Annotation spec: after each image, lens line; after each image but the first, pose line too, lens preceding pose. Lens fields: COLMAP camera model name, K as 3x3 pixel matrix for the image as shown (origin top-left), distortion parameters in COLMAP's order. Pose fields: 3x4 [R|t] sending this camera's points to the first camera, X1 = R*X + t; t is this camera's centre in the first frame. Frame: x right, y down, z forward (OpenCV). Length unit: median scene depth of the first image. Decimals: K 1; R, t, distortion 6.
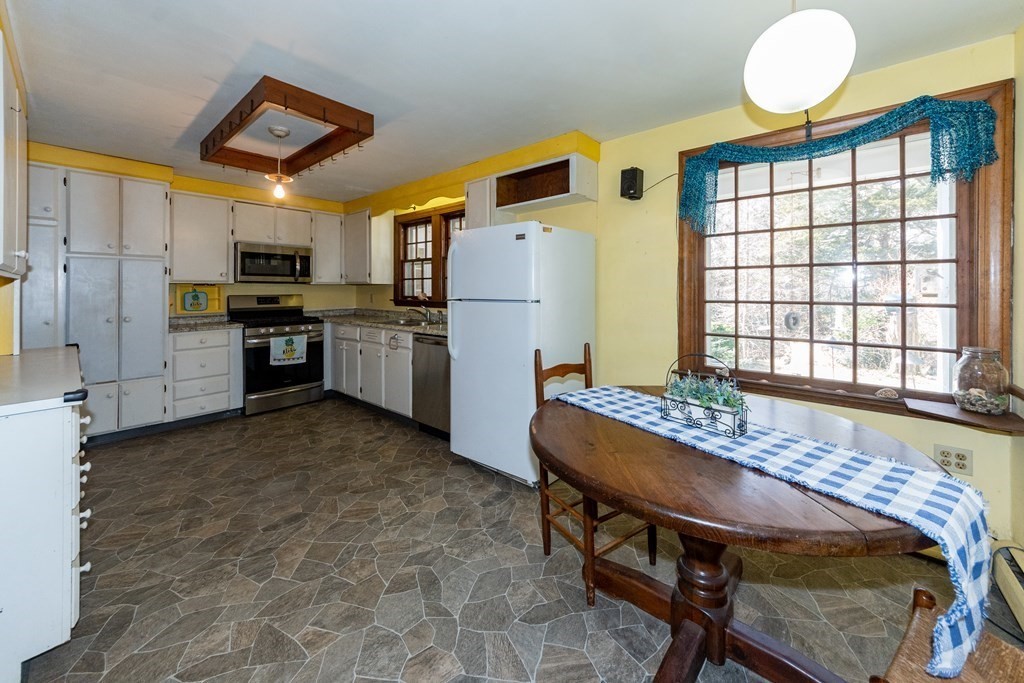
lens RADIAL K [[387.3, 0, 508.7], [0, 387.3, 290.4], [0, 0, 1]] dist [-0.000713, -0.000108]
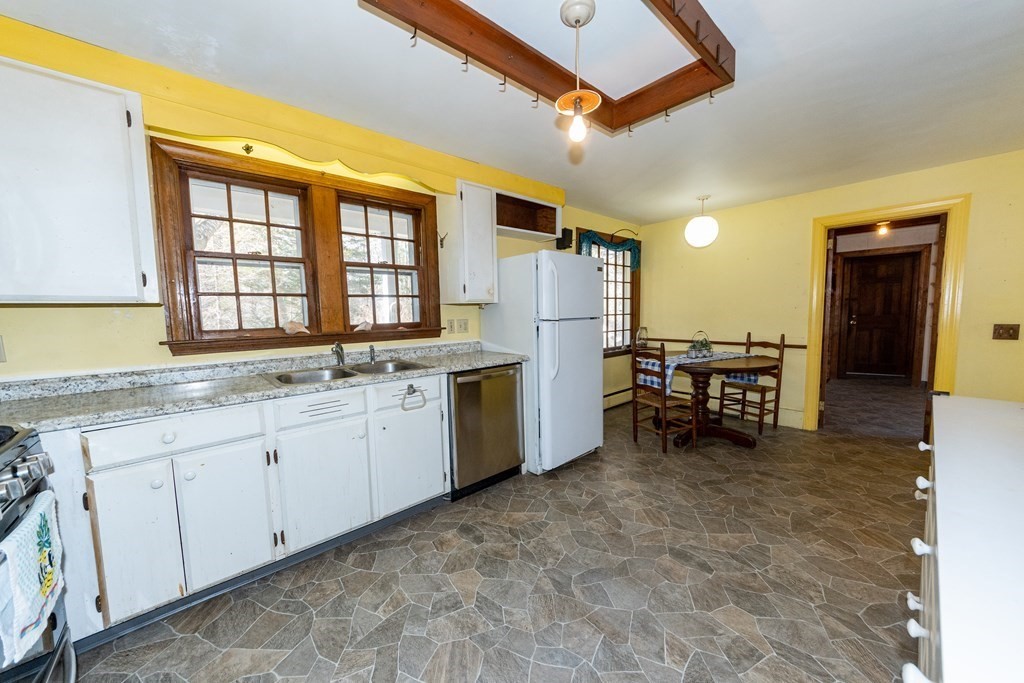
lens RADIAL K [[366.2, 0, 512.0], [0, 366.2, 341.5], [0, 0, 1]] dist [0.001042, -0.000051]
pose [[0.124973, -0.083713, 0.988622, -0.980053], [0.021235, 0.996432, 0.081690, 0.000245], [-0.991933, 0.010784, 0.126305, 0.883841]]
